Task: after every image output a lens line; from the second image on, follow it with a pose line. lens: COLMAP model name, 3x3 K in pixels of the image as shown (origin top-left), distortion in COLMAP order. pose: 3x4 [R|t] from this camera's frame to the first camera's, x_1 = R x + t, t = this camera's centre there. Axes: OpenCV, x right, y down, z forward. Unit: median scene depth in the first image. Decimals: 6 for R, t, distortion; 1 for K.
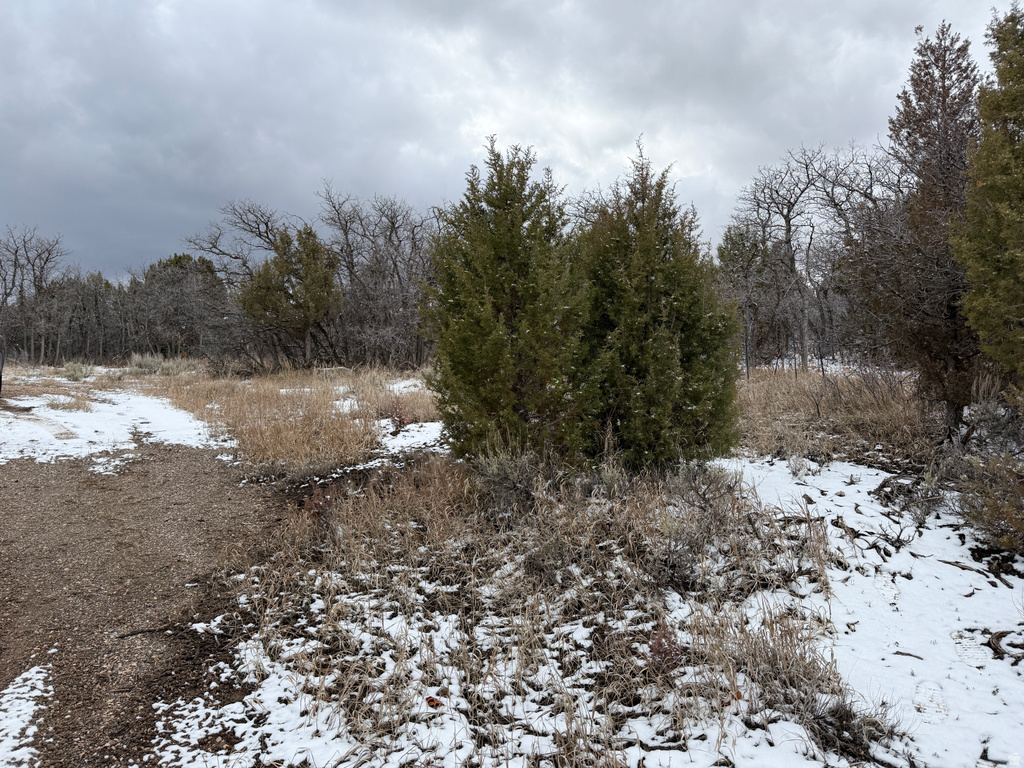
lens RADIAL K [[711.0, 0, 511.5], [0, 711.0, 385.5], [0, 0, 1]] dist [-0.001784, -0.000742]
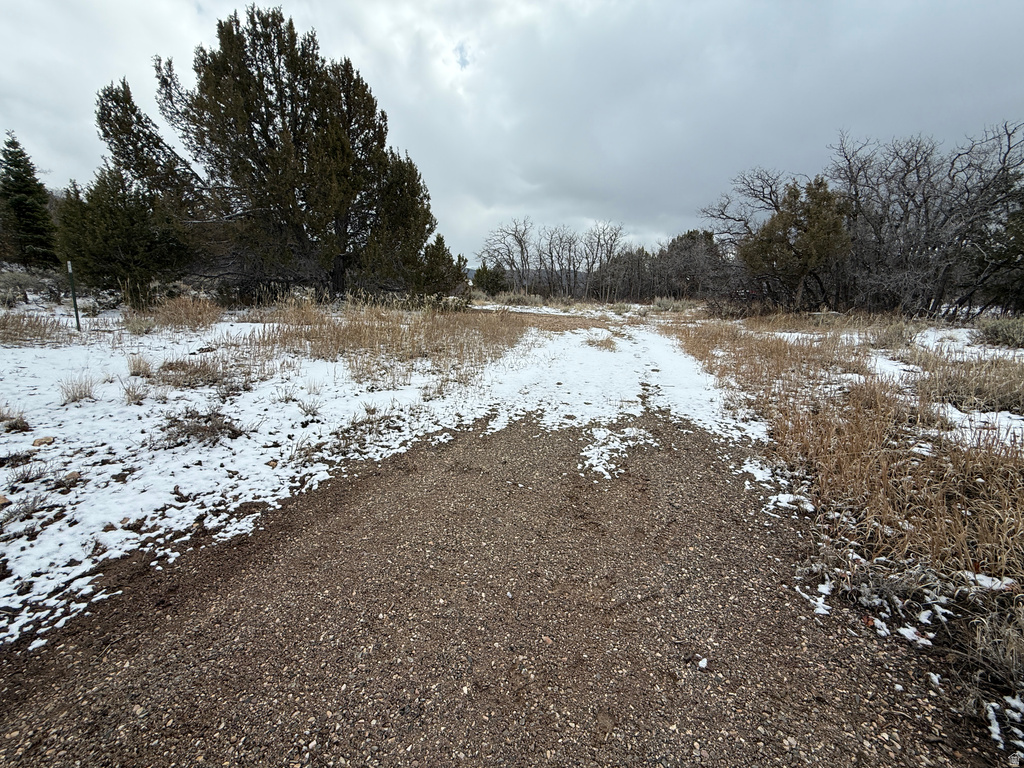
lens RADIAL K [[410.1, 0, 509.5], [0, 410.1, 385.7], [0, 0, 1]] dist [0.002887, 0.000024]
pose [[0.676861, 0.158108, -0.718930, -0.093732], [-0.032457, 0.982121, 0.185432, -0.013039], [0.735395, -0.102178, 0.669891, 0.182285]]
